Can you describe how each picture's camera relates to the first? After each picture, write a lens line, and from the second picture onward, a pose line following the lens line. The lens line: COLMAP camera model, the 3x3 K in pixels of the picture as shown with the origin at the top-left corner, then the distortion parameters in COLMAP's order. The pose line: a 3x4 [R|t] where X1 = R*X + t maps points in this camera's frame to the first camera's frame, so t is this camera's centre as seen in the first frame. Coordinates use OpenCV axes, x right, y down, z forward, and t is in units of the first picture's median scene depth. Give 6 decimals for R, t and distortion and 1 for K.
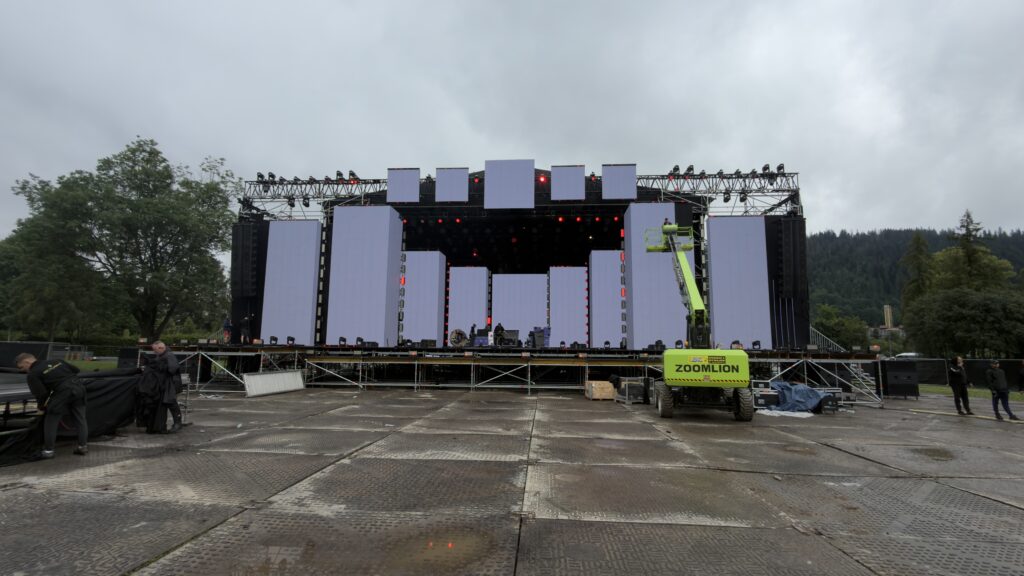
lens RADIAL K [[473.1, 0, 505.6], [0, 473.1, 284.9], [0, 0, 1]] dist [-0.010165, 0.000990]
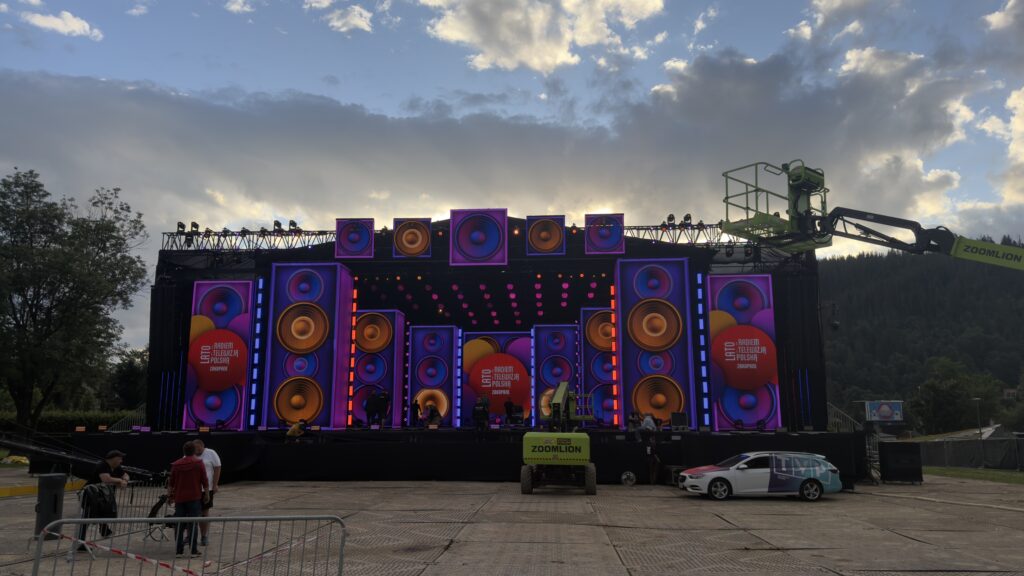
lens RADIAL K [[725.1, 0, 512.2], [0, 725.1, 288.6], [0, 0, 1]] dist [0.025437, -0.017149]
pose [[0.999757, -0.009881, 0.019719, 0.040096], [0.010813, 0.998800, -0.047756, -0.052129], [-0.019224, 0.047958, 0.998664, -0.296306]]
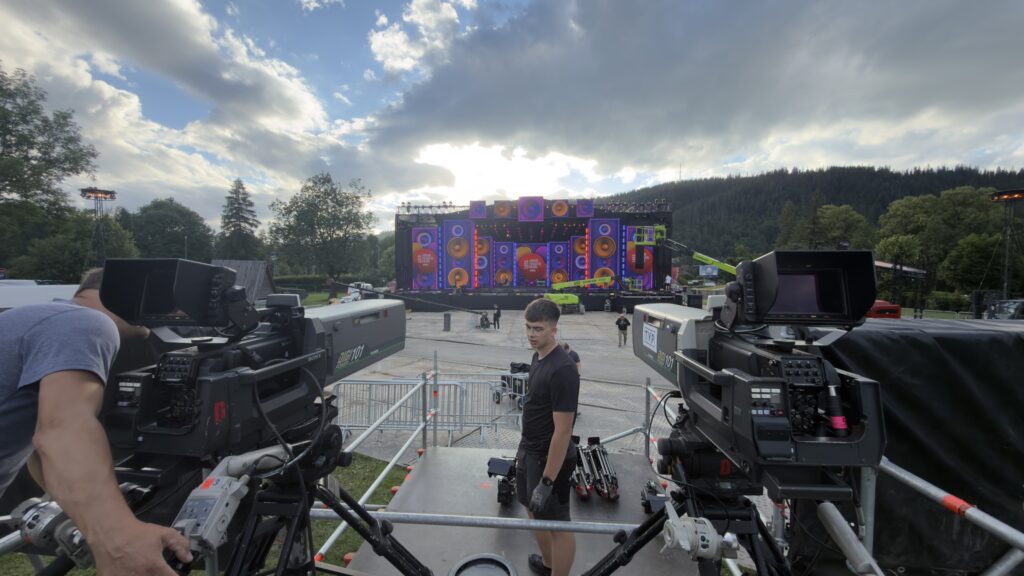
lens RADIAL K [[402.8, 0, 508.7], [0, 402.8, 294.5], [0, 0, 1]] dist [0.002138, 0.000034]
pose [[0.999846, -0.014865, 0.009352, -0.104373], [0.012830, 0.981903, 0.188948, -0.171226], [-0.011991, -0.188799, 0.981943, -0.721955]]
